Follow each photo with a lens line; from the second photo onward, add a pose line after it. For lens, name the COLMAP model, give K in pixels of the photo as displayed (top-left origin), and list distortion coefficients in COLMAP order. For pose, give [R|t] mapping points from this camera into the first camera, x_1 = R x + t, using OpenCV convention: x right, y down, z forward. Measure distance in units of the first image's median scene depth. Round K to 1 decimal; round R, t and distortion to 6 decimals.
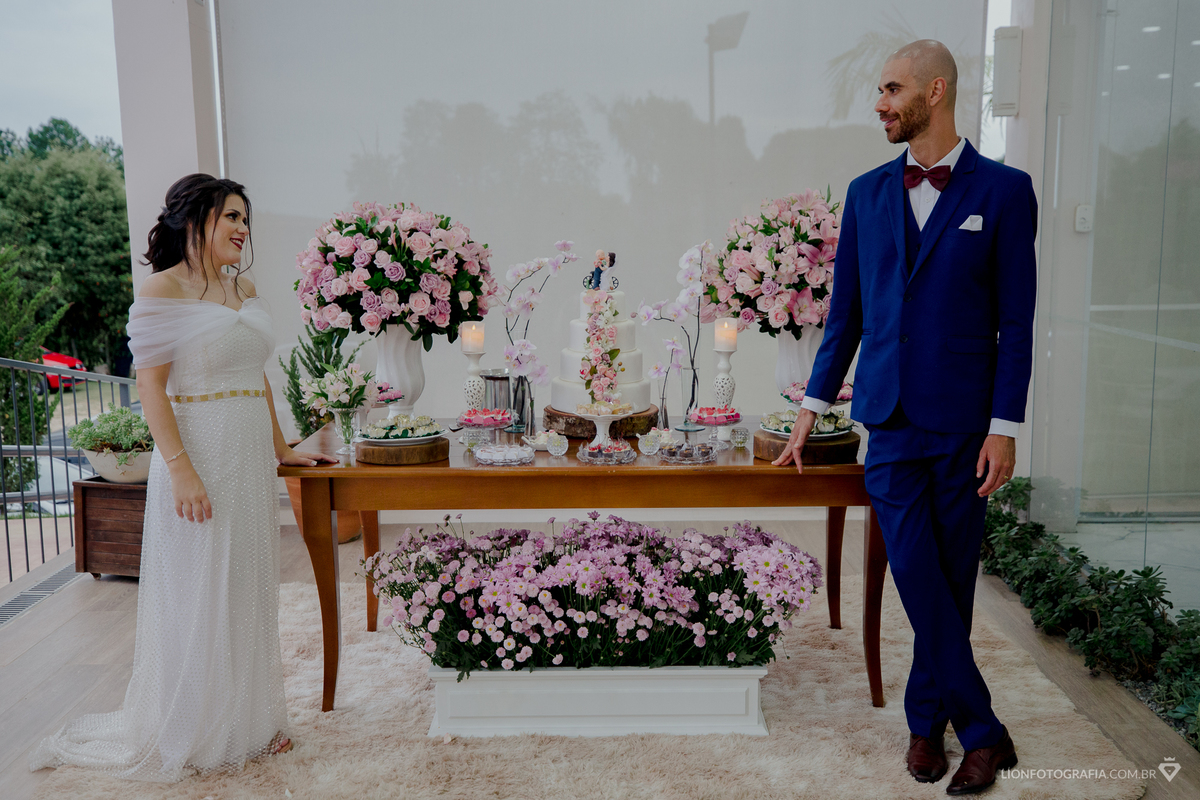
lens RADIAL K [[1170.3, 0, 590.8], [0, 1170.3, 400.7], [0, 0, 1]] dist [0.035427, 0.000000]
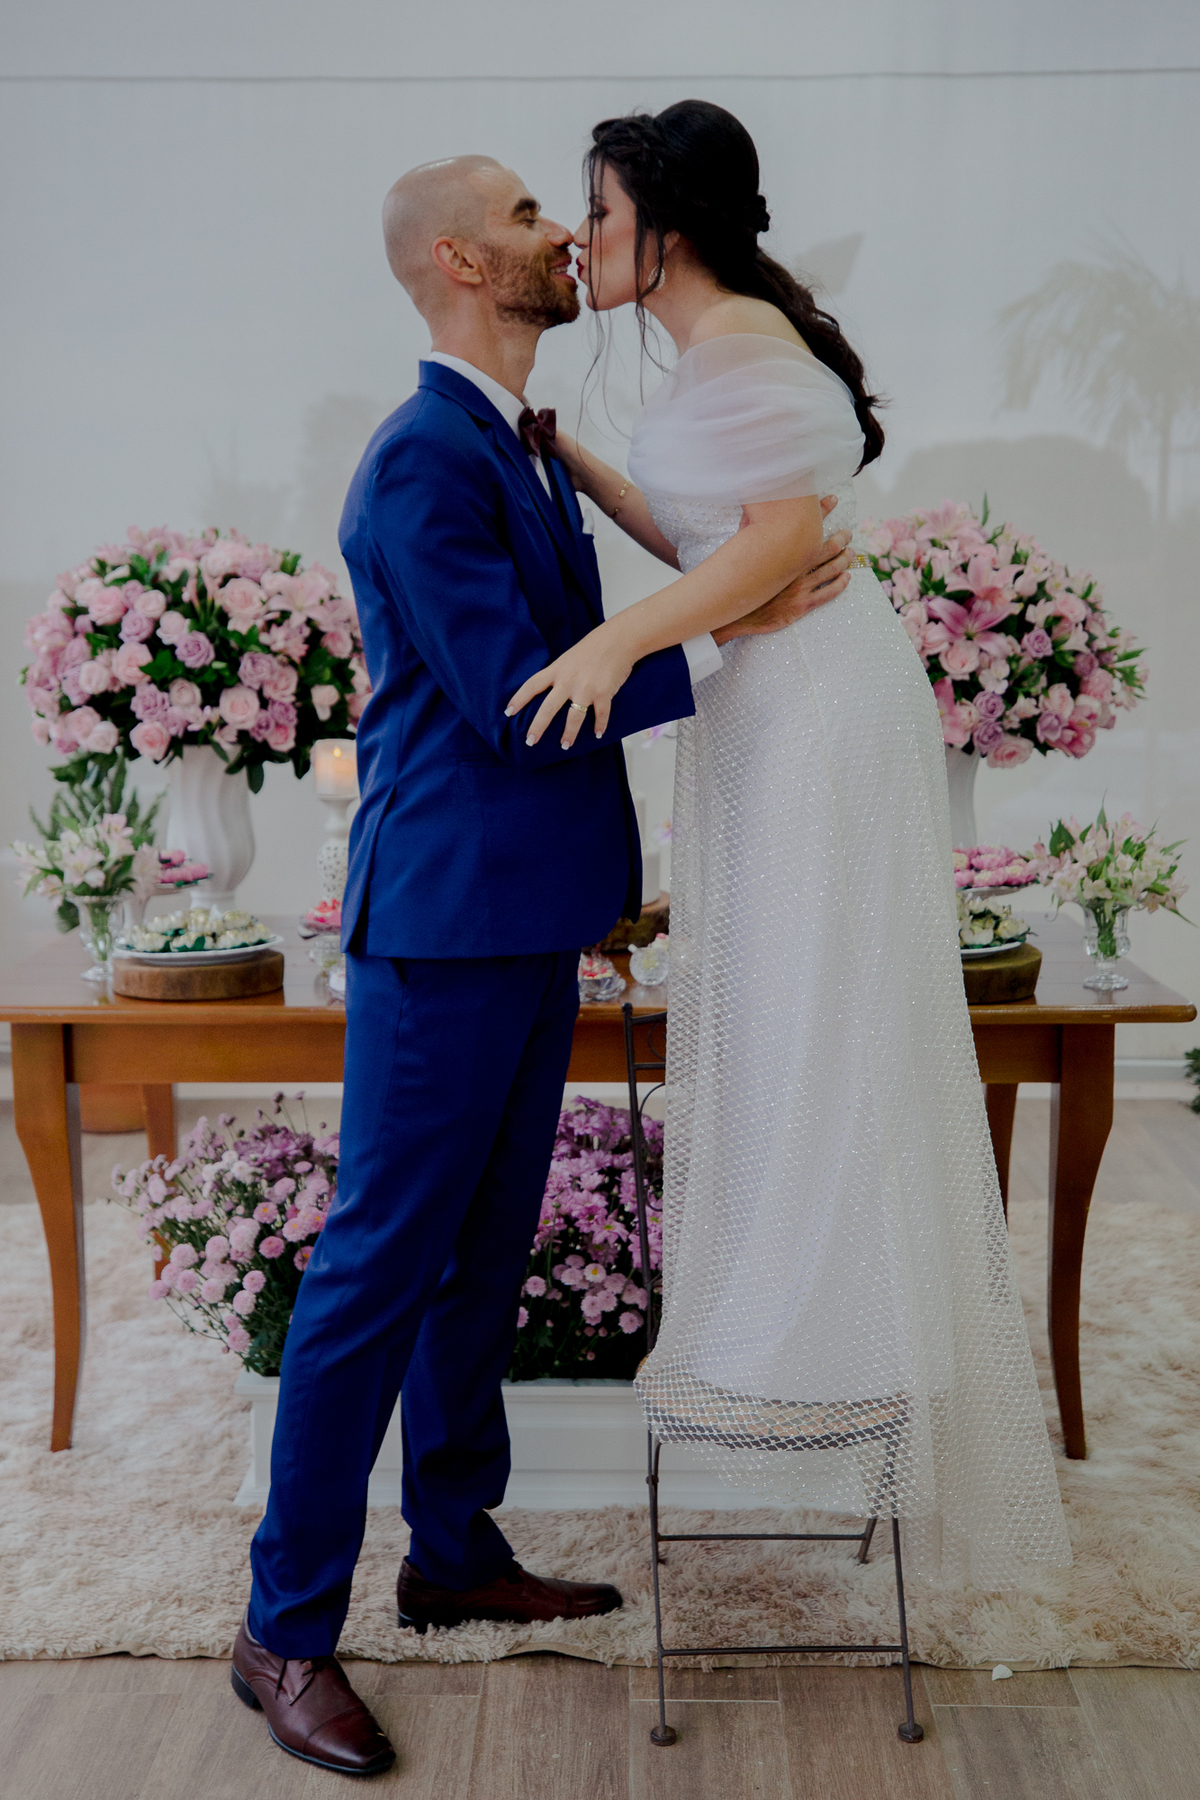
lens RADIAL K [[1876.0, 0, 554.6], [0, 1876.0, 850.5], [0, 0, 1]] dist [0.029095, 0.000000]
pose [[0.999369, 0.003708, -0.035327, 0.034325], [-0.004356, 0.999824, -0.018268, 0.000093], [0.035253, 0.018410, 0.999209, 0.120945]]
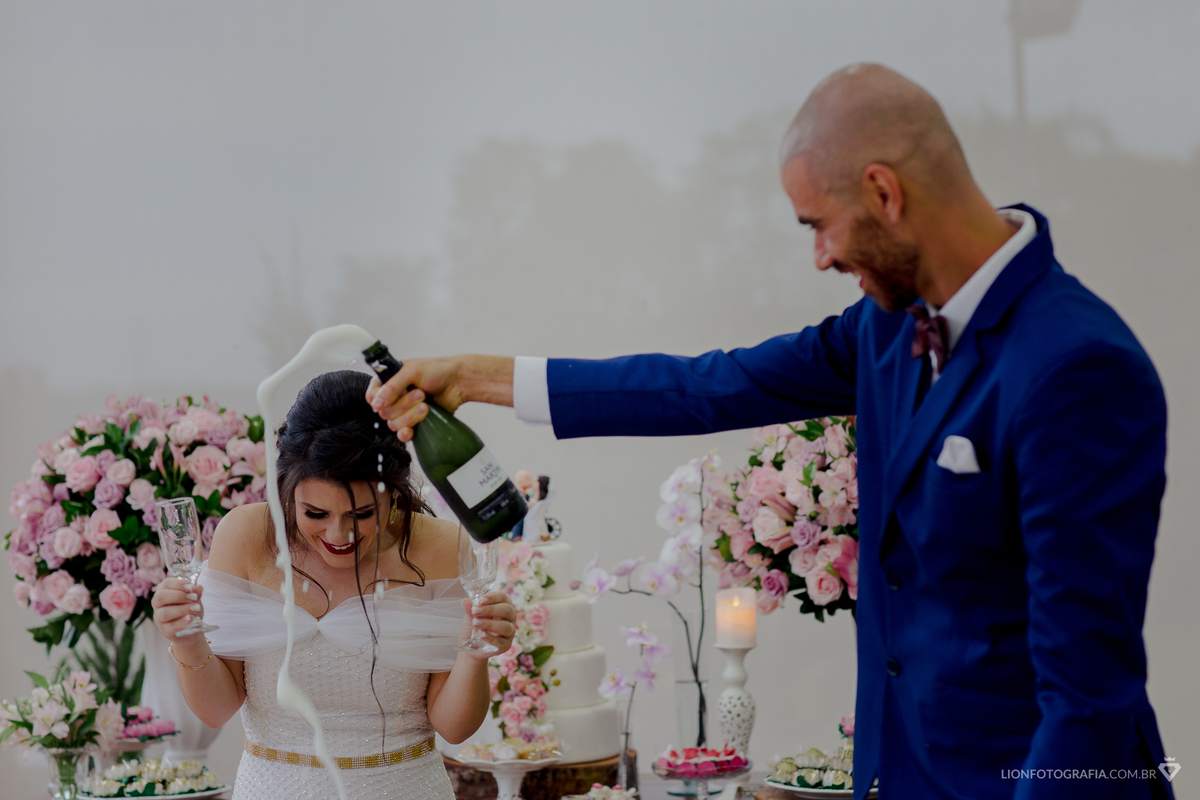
lens RADIAL K [[2895.3, 0, 601.7], [0, 2895.3, 401.6], [0, 0, 1]] dist [-0.140885, 0.000000]
pose [[0.989787, -0.021087, -0.140983, 0.252050], [0.000404, 0.989409, -0.145152, 0.042003], [0.142551, 0.143612, 0.979313, -0.377996]]
